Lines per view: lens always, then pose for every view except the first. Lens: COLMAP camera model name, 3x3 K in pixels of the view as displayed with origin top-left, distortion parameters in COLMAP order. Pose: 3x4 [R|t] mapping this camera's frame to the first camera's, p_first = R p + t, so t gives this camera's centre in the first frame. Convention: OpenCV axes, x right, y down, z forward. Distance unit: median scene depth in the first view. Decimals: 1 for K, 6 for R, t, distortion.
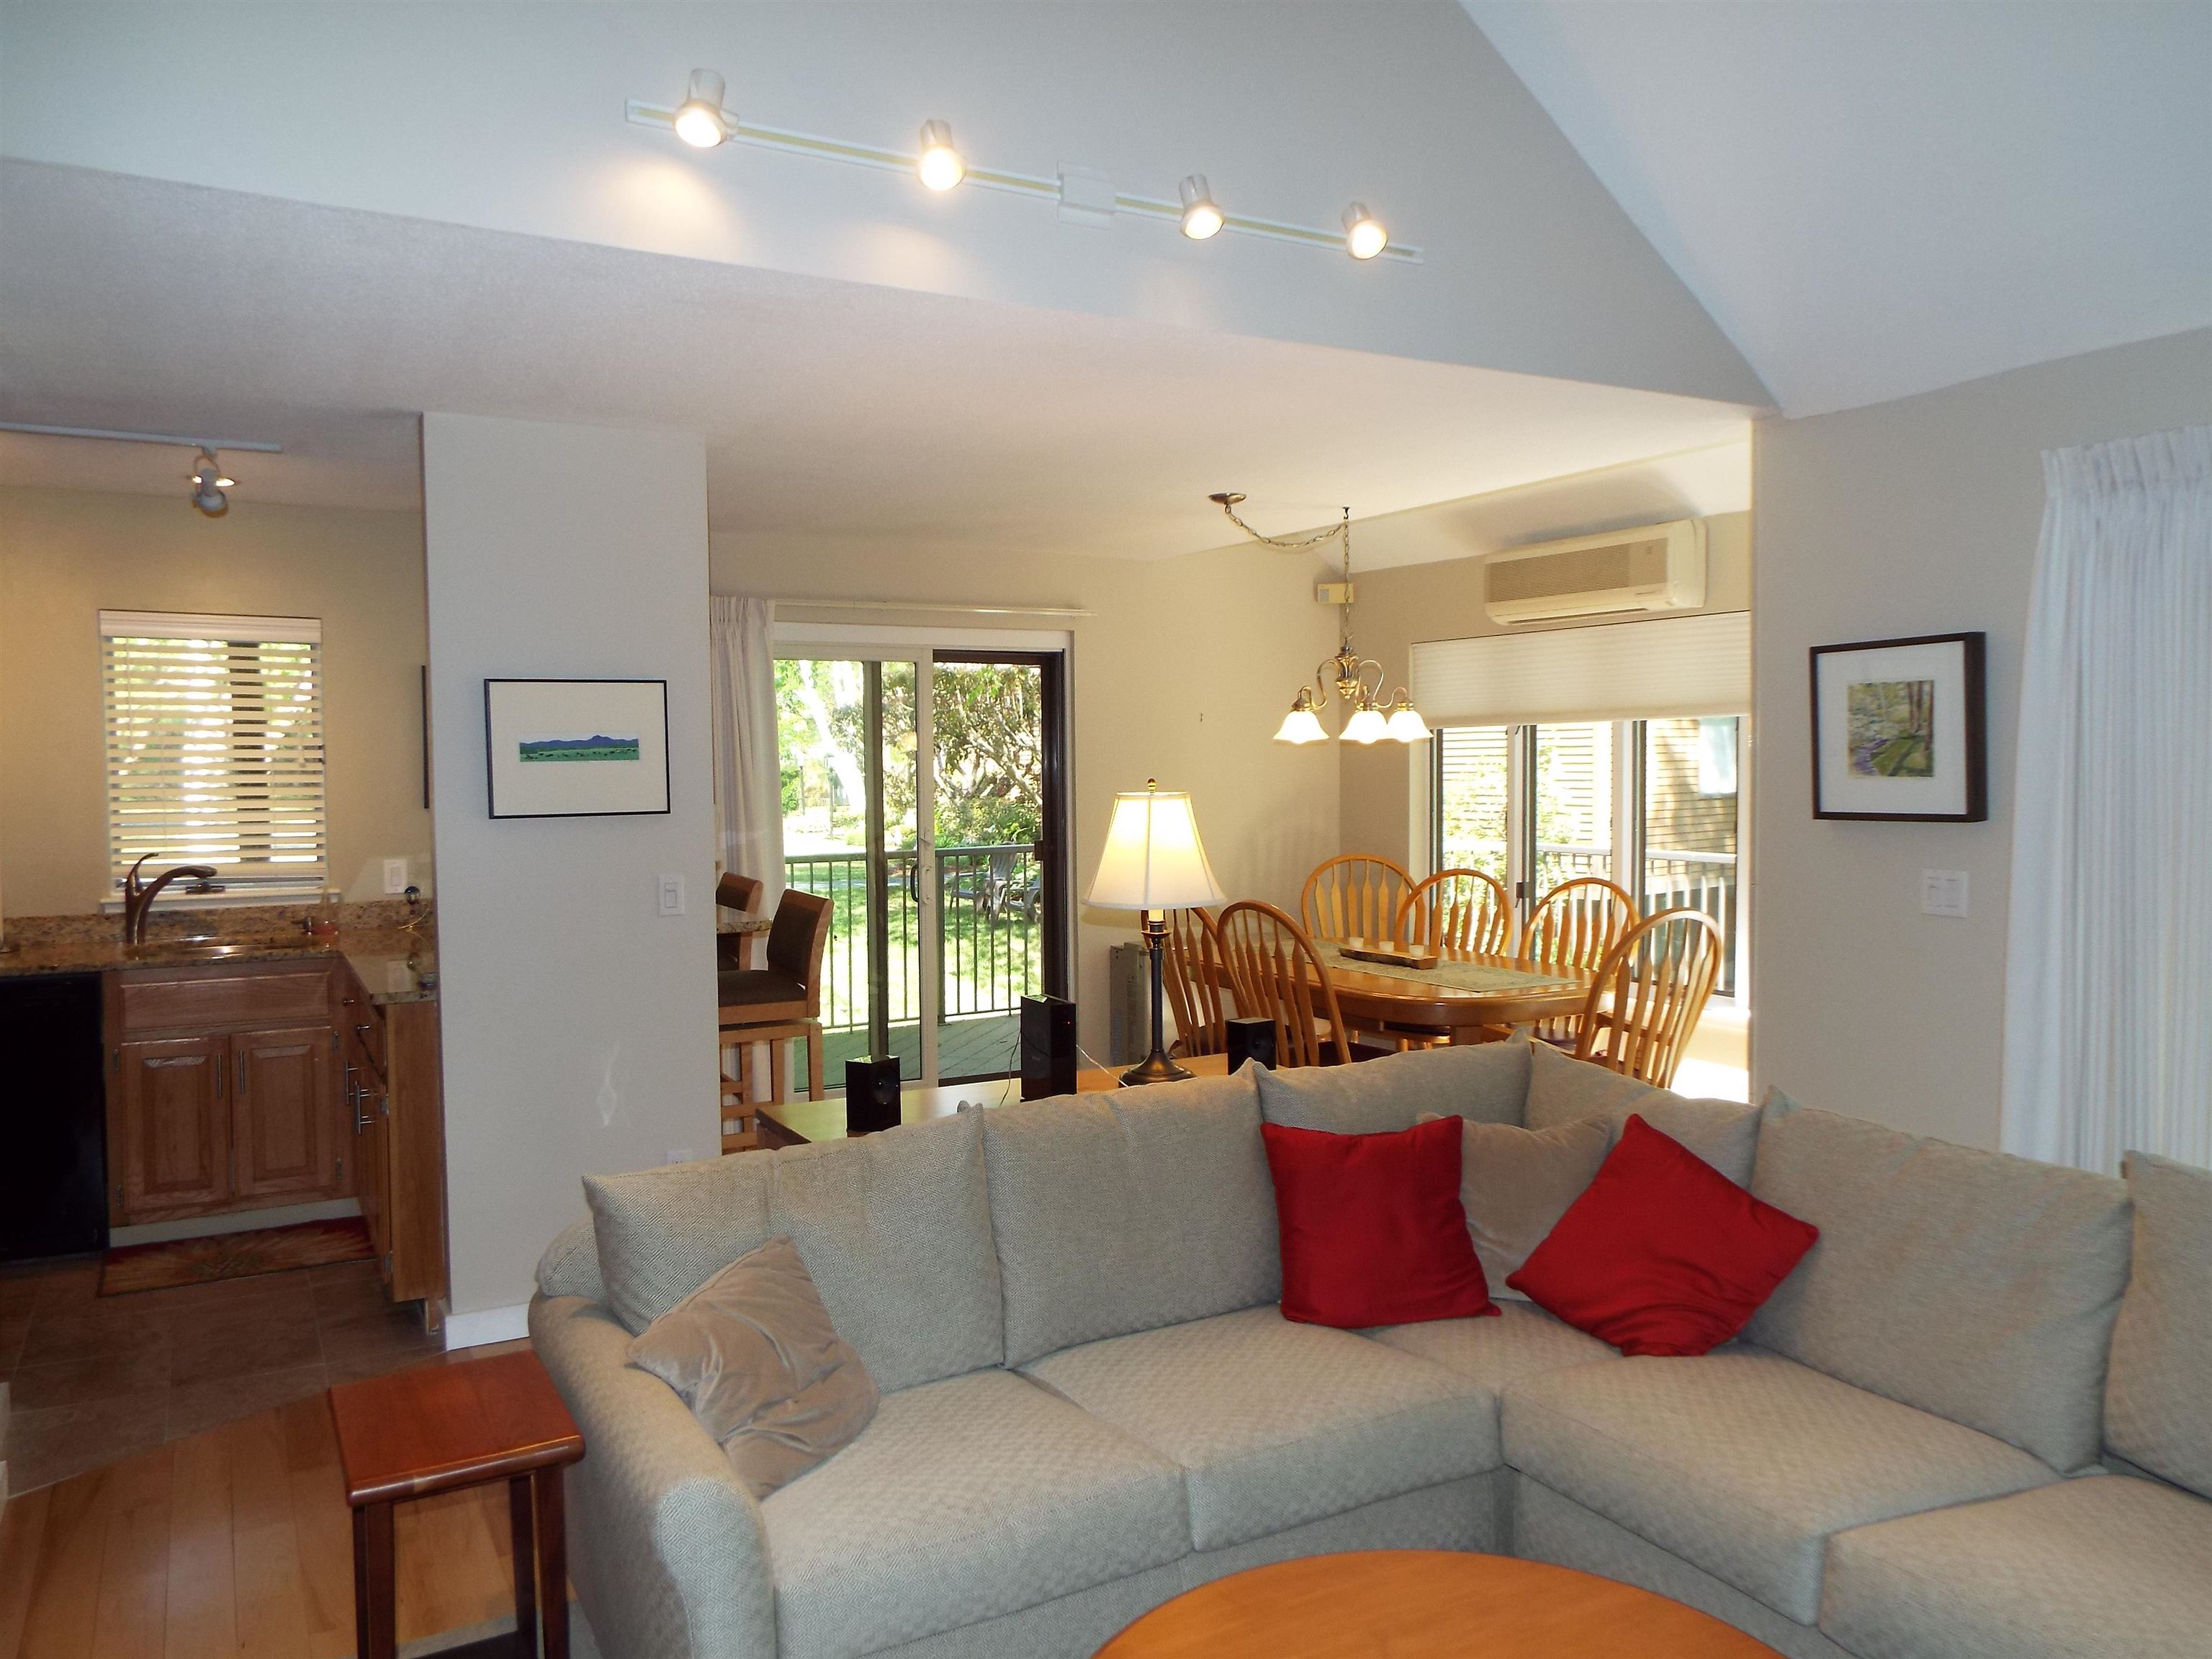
lens RADIAL K [[1609.3, 0, 1093.7], [0, 1609.3, 834.7], [0, 0, 1]] dist [-0.028805, 0.022285]
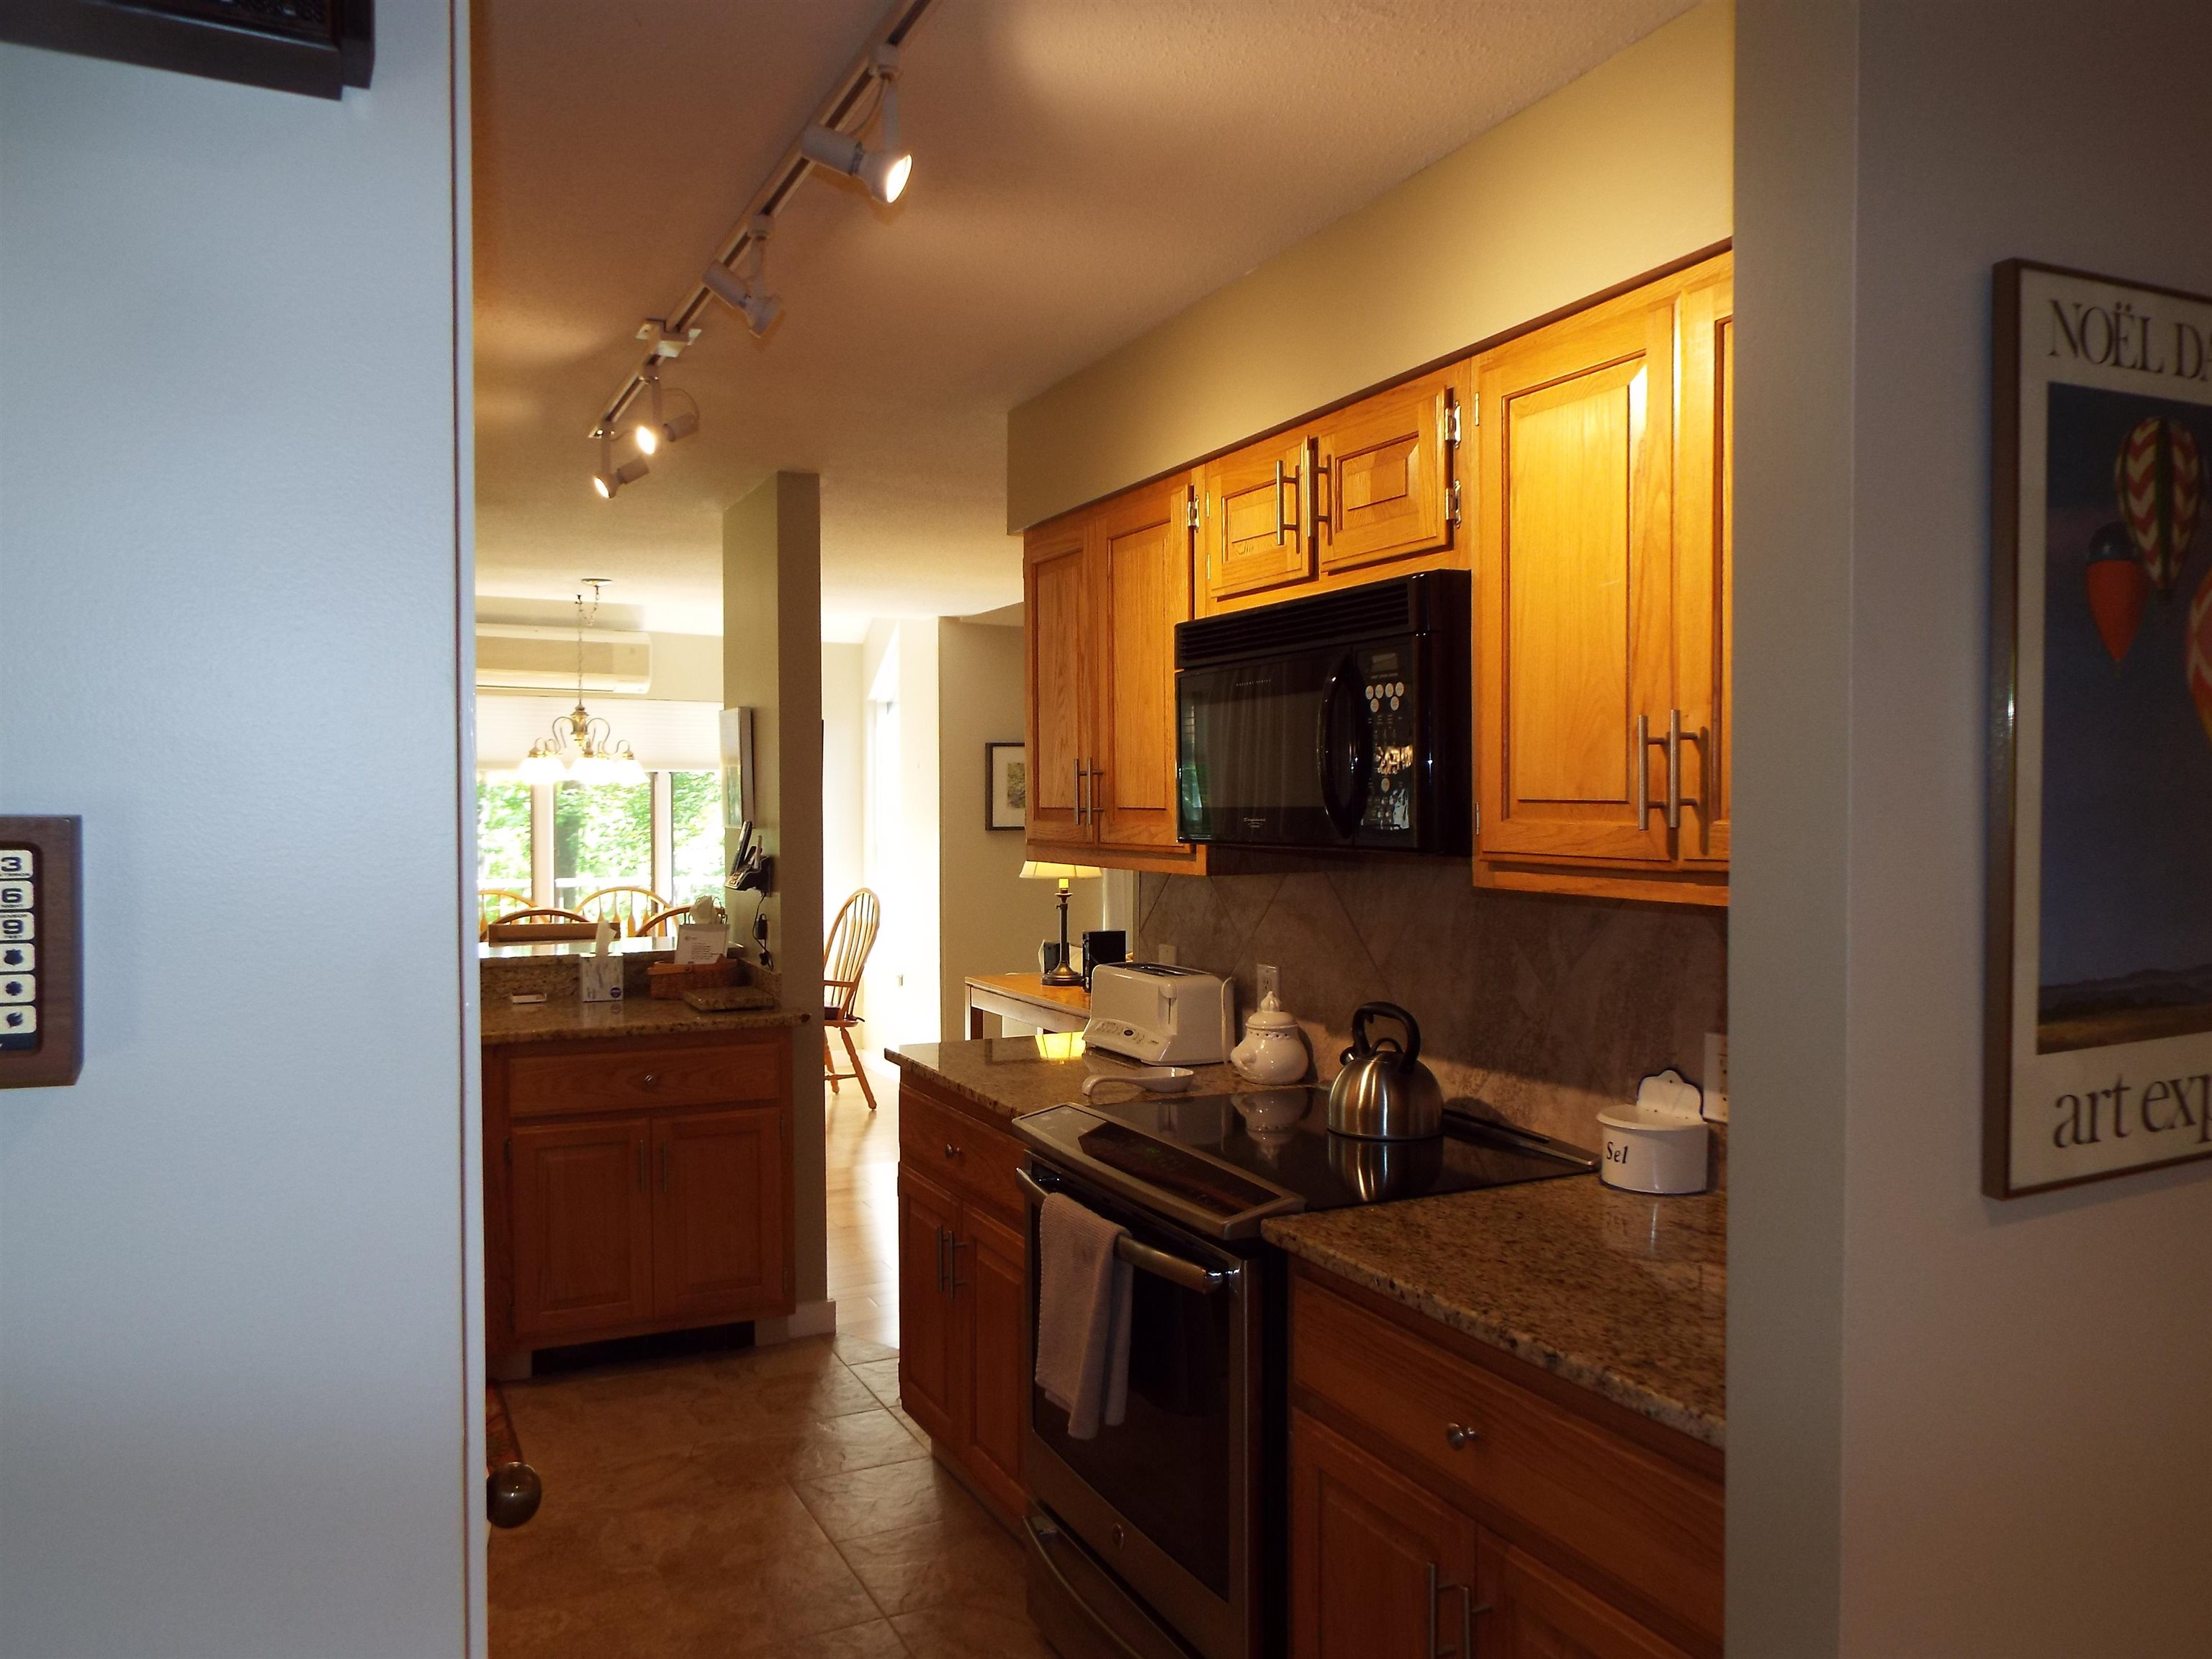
lens RADIAL K [[1609.3, 0, 1125.5], [0, 1609.3, 819.4], [0, 0, 1]] dist [-0.028805, 0.022285]
pose [[0.058141, -0.007149, 0.998283, -1.386408], [0.044992, 0.998977, 0.004533, -0.023596], [-0.997294, 0.044651, 0.058403, 0.671440]]
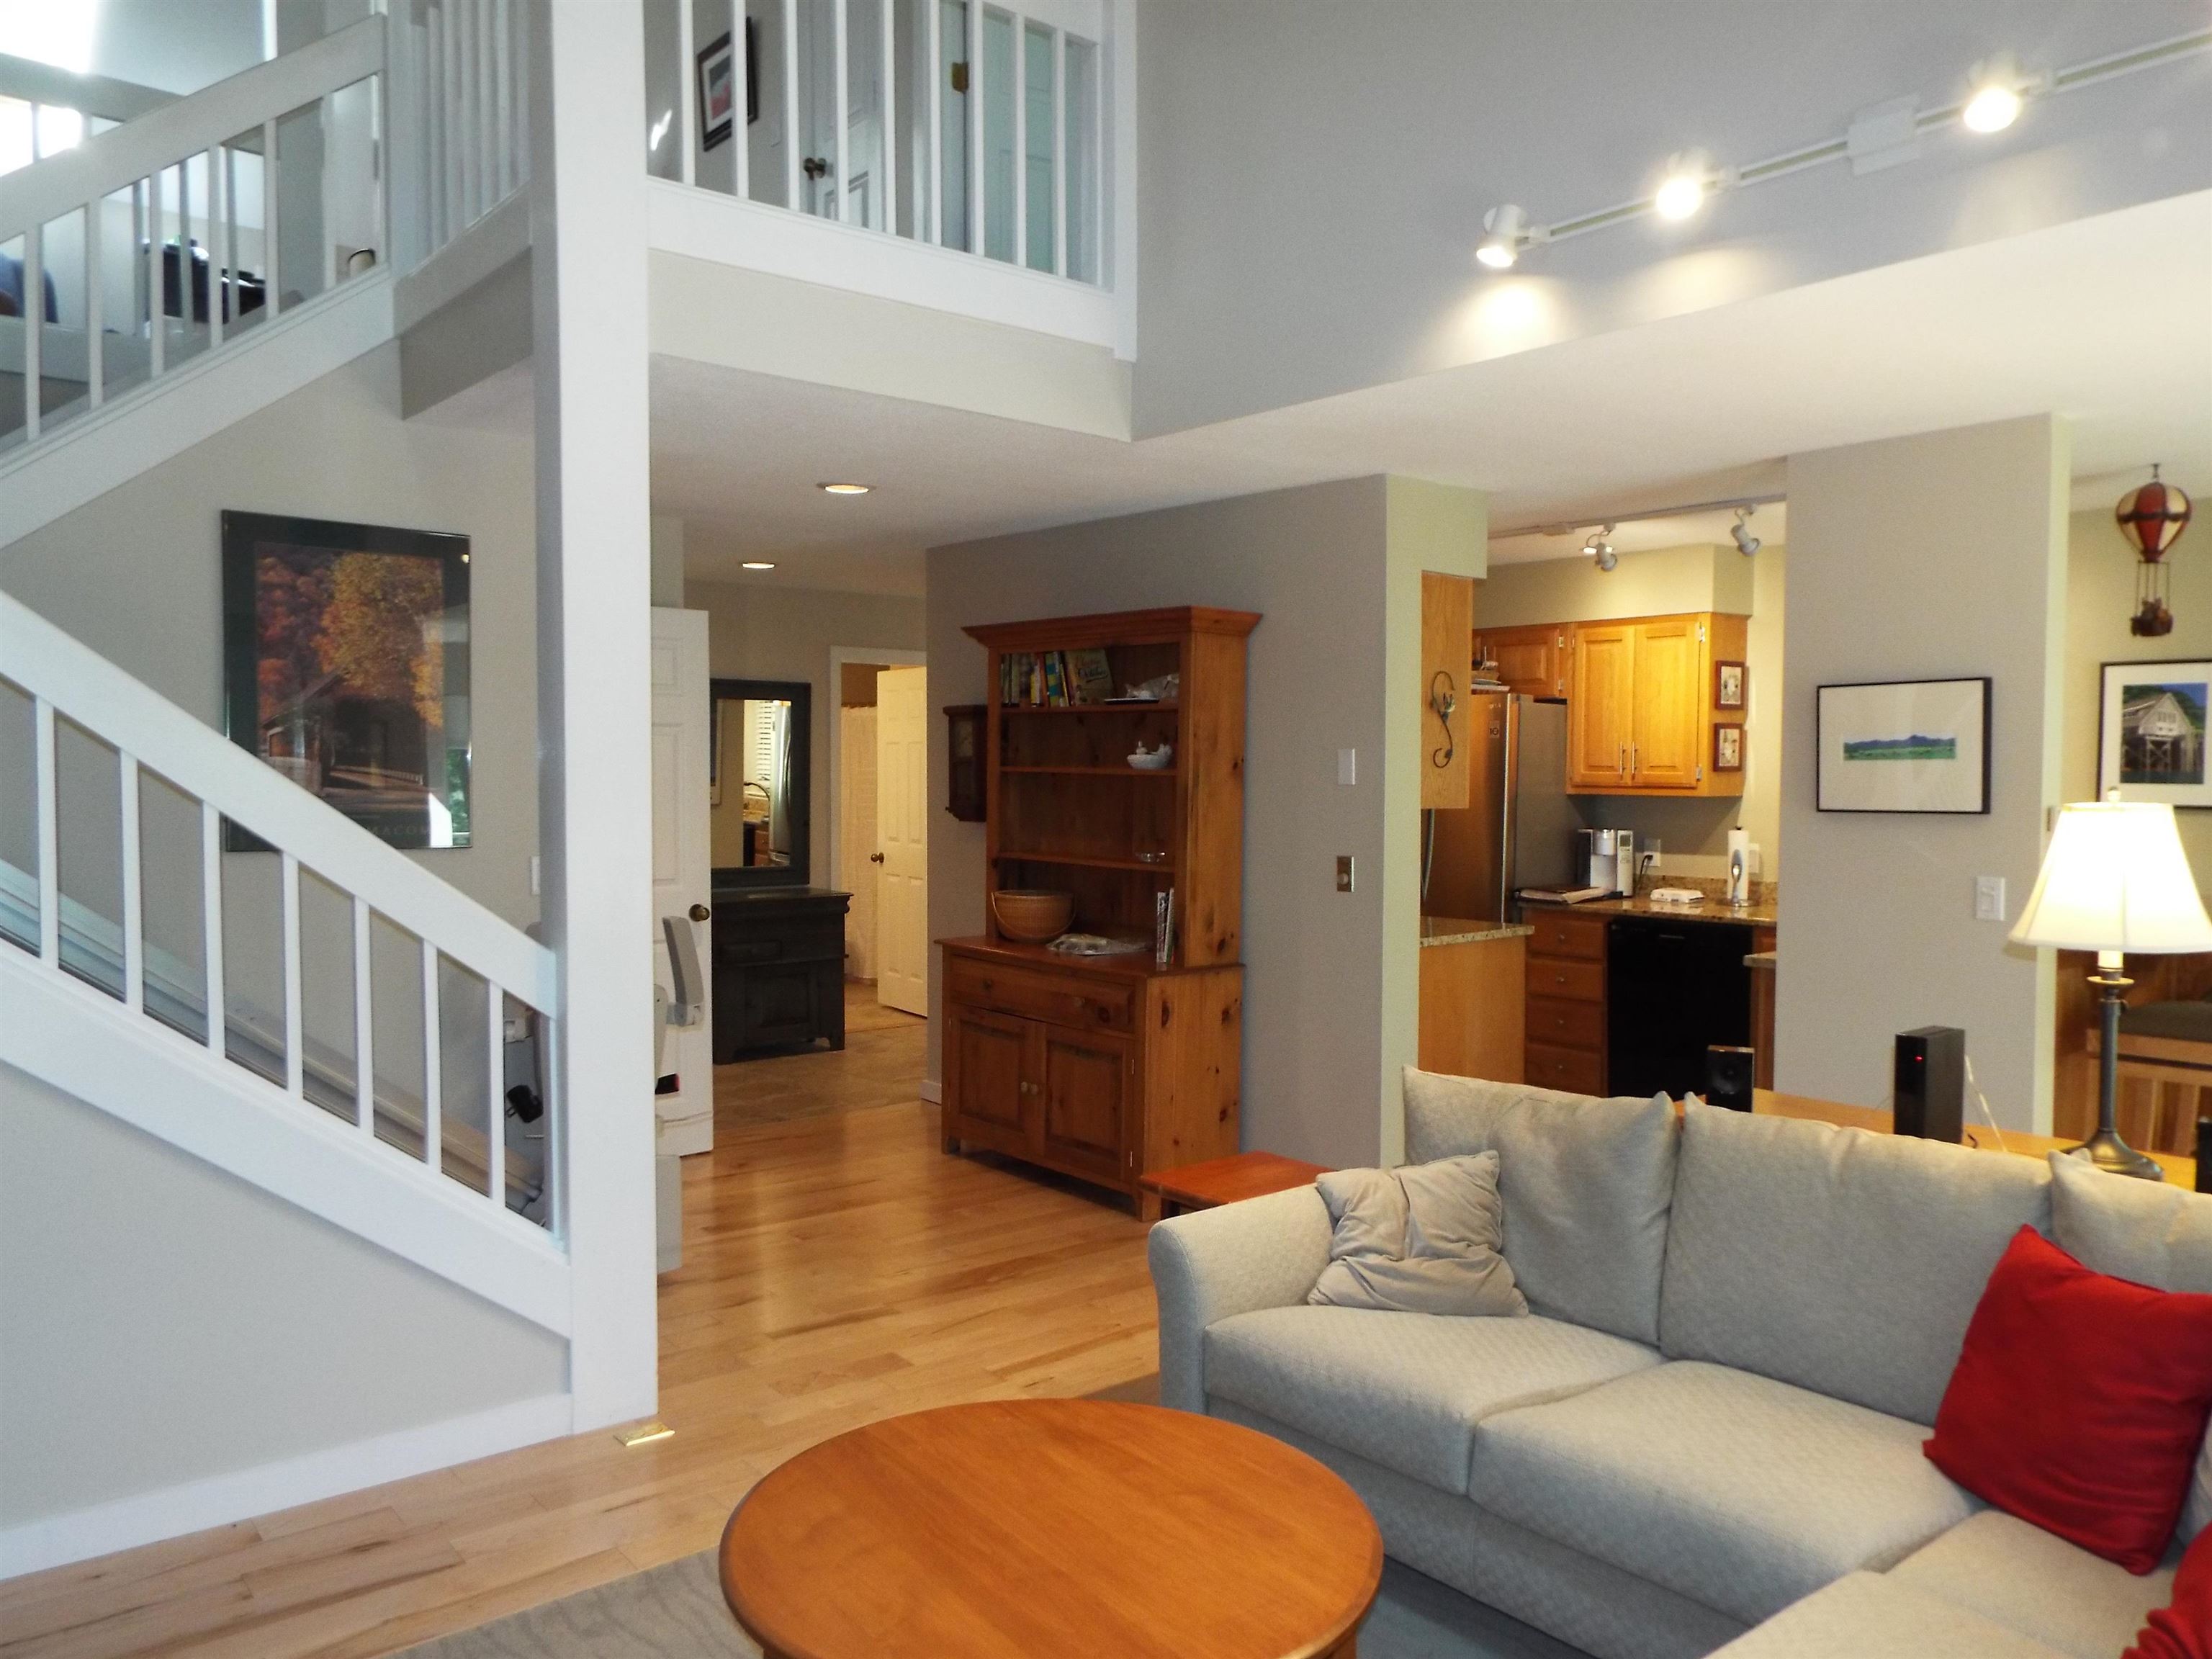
lens RADIAL K [[1609.3, 0, 1109.4], [0, 1609.3, 834.0], [0, 0, 1]] dist [-0.028805, 0.022285]
pose [[0.168879, 0.049163, -0.984410, 0.622095], [-0.043629, 0.998149, 0.042364, -0.019935], [0.984671, 0.035794, 0.170711, 0.327624]]
